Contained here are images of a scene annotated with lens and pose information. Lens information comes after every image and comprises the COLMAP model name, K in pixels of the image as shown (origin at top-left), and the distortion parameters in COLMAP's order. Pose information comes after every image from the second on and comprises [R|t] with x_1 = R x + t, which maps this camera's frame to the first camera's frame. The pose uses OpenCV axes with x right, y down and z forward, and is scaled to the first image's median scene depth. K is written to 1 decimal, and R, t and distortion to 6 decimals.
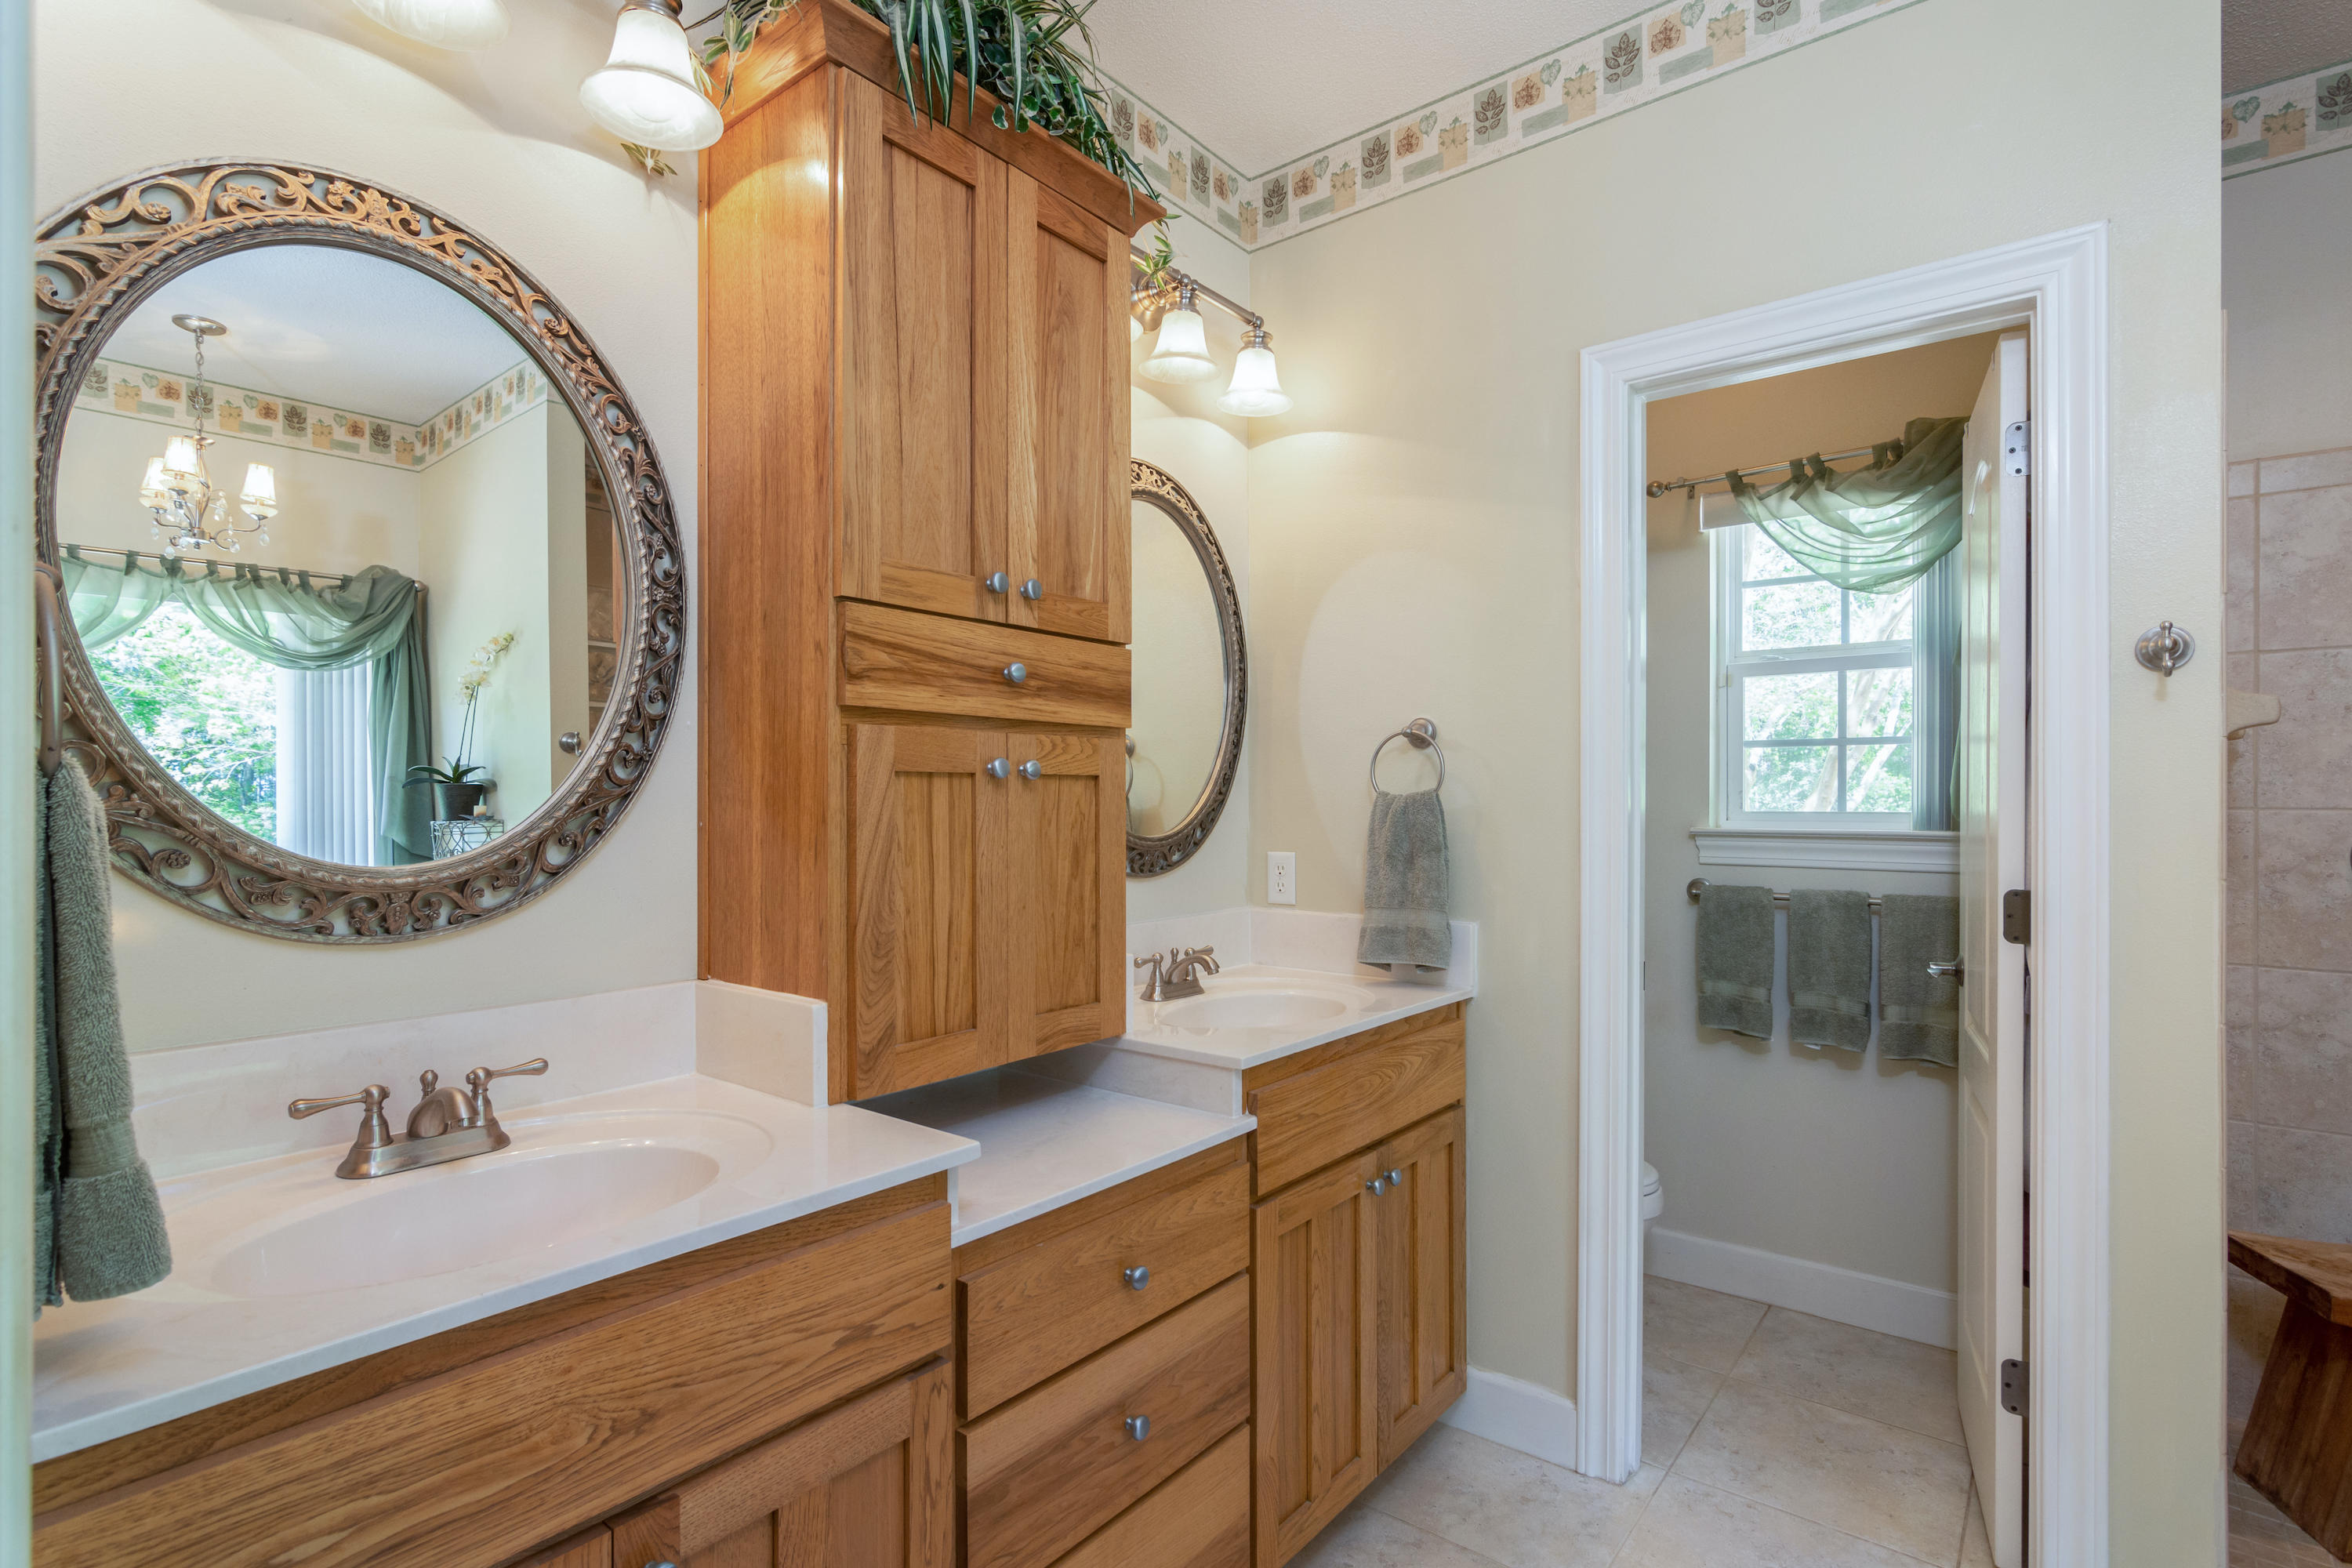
lens RADIAL K [[1133.1, 0, 1176.9], [0, 1133.1, 804.8], [0, 0, 1]] dist [-0.004539, 0.003945]
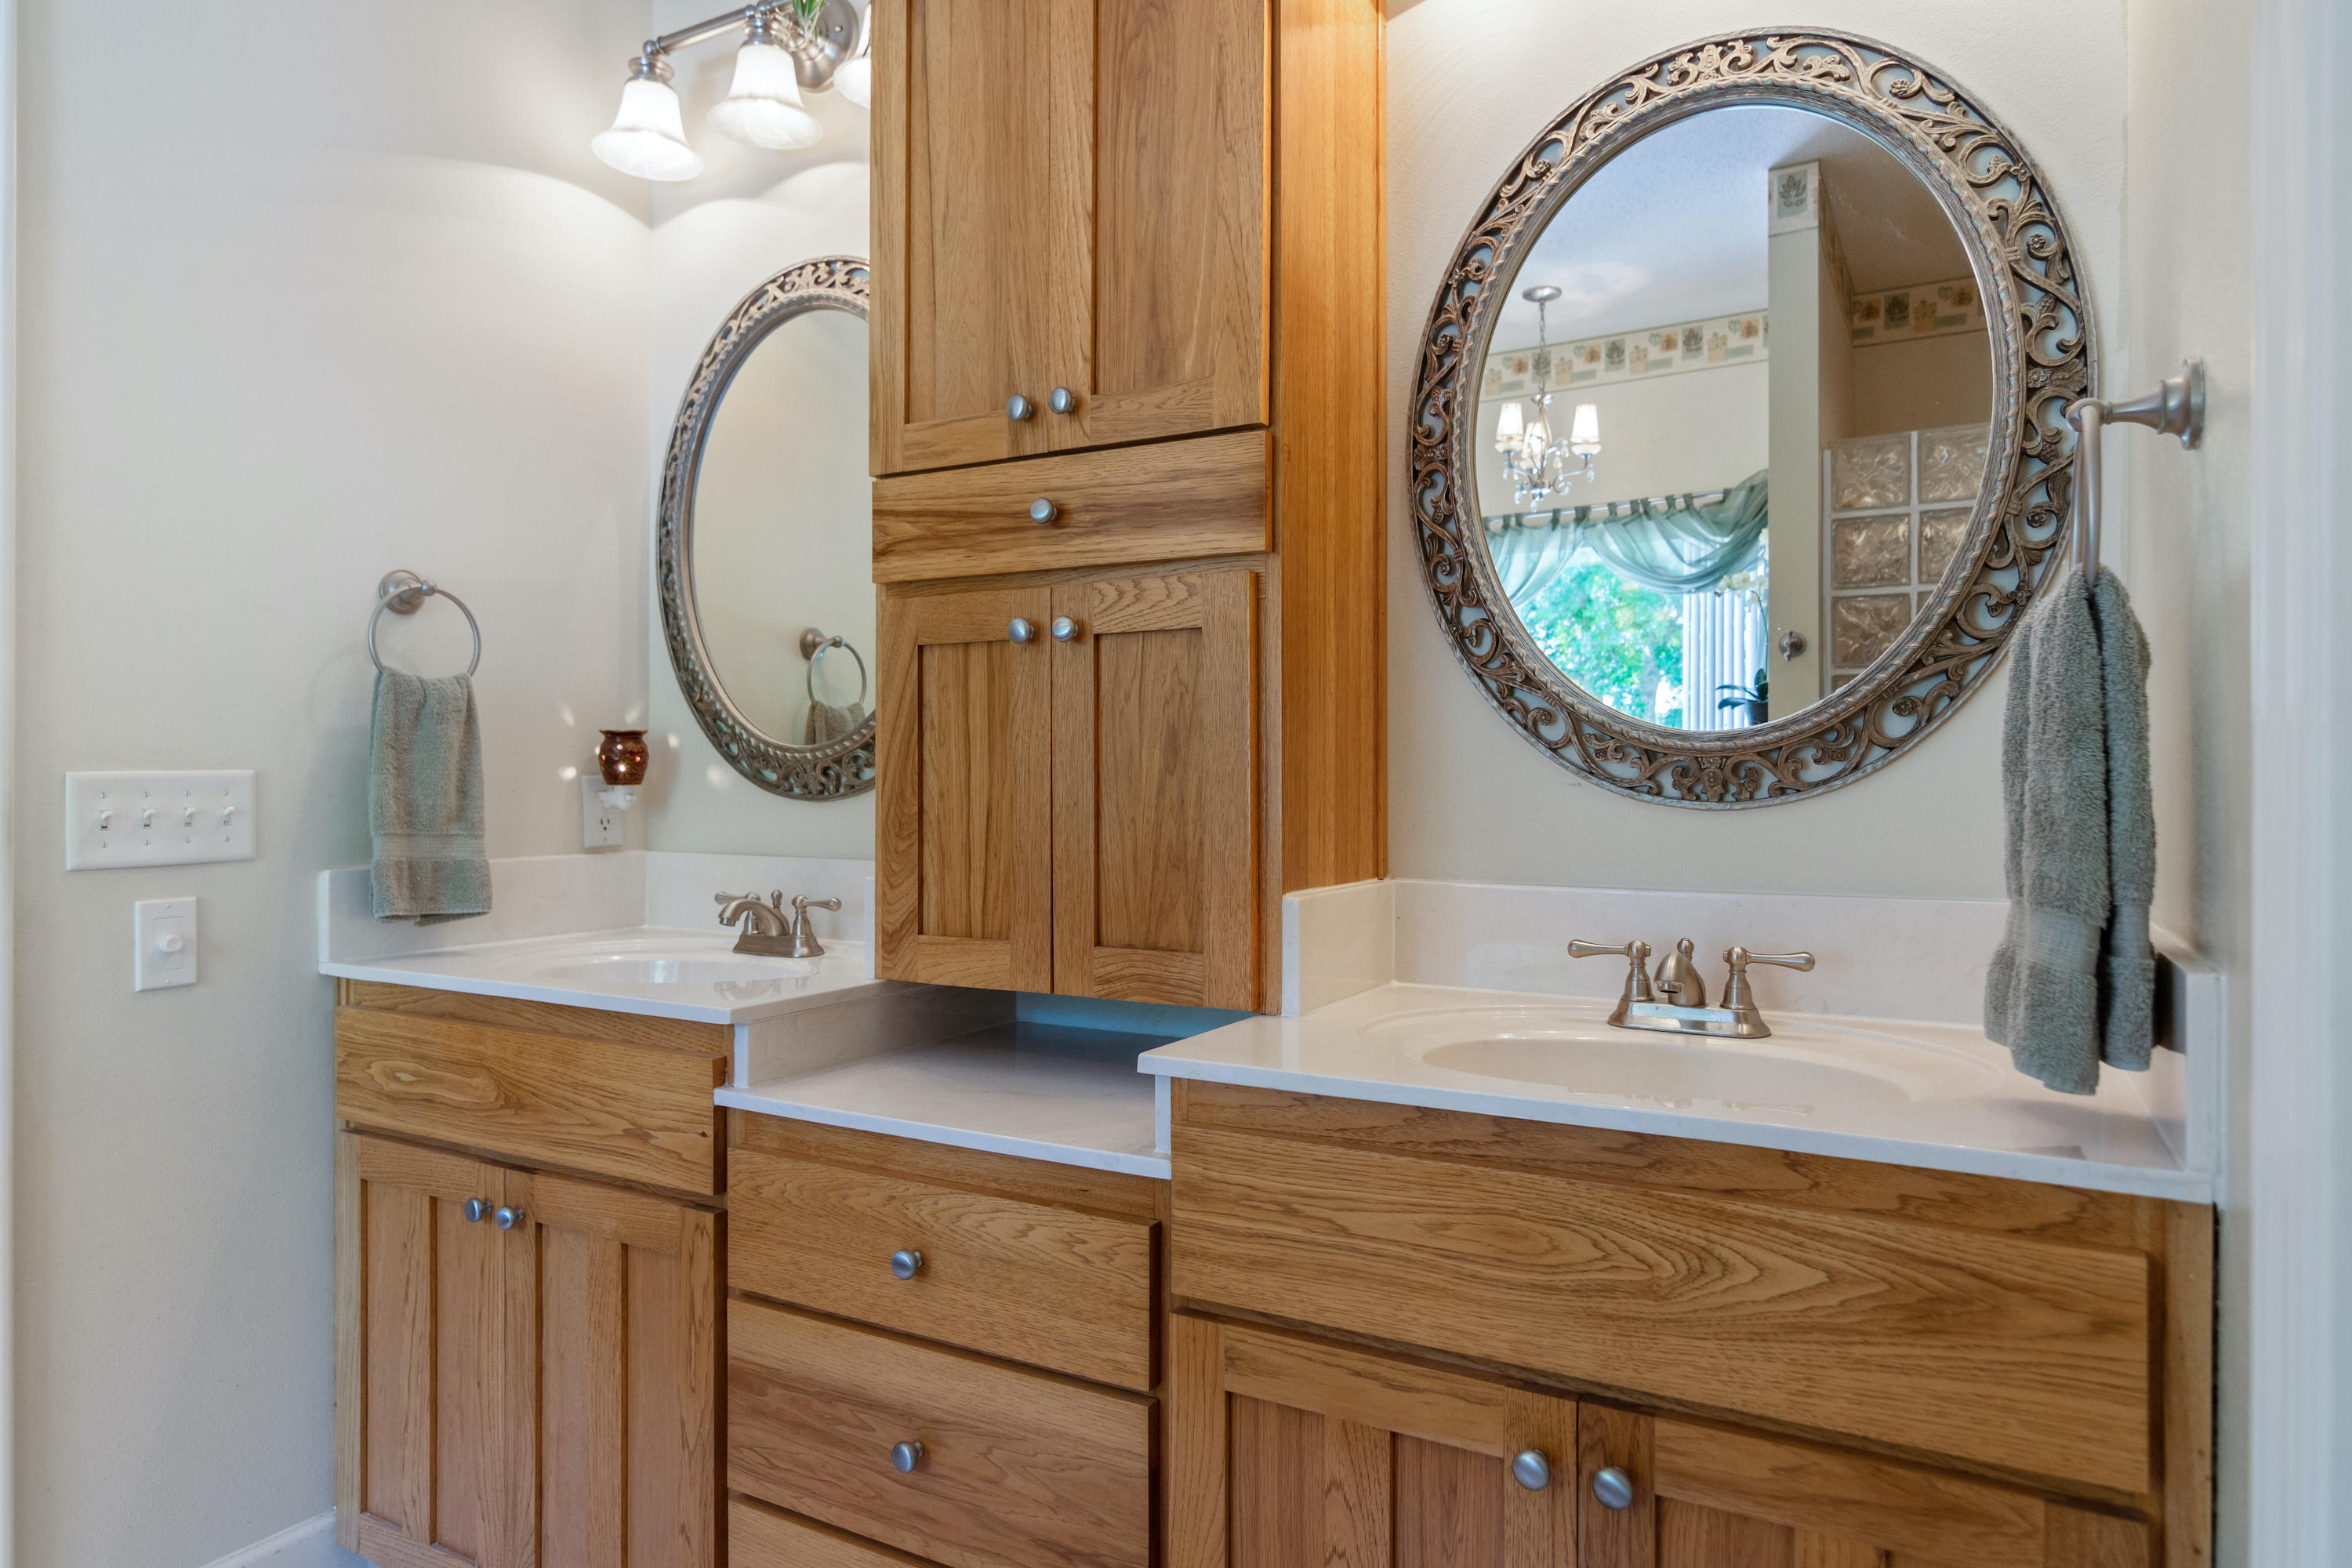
lens RADIAL K [[1373.2, 0, 1176.8], [0, 1373.2, 770.5], [0, 0, 1]] dist [-0.007395, 0.006957]
pose [[0.163876, 0.005789, -0.986464, 0.803081], [0.003242, 0.999974, 0.006407, 0.059912], [0.986476, -0.004248, 0.163853, 0.887813]]
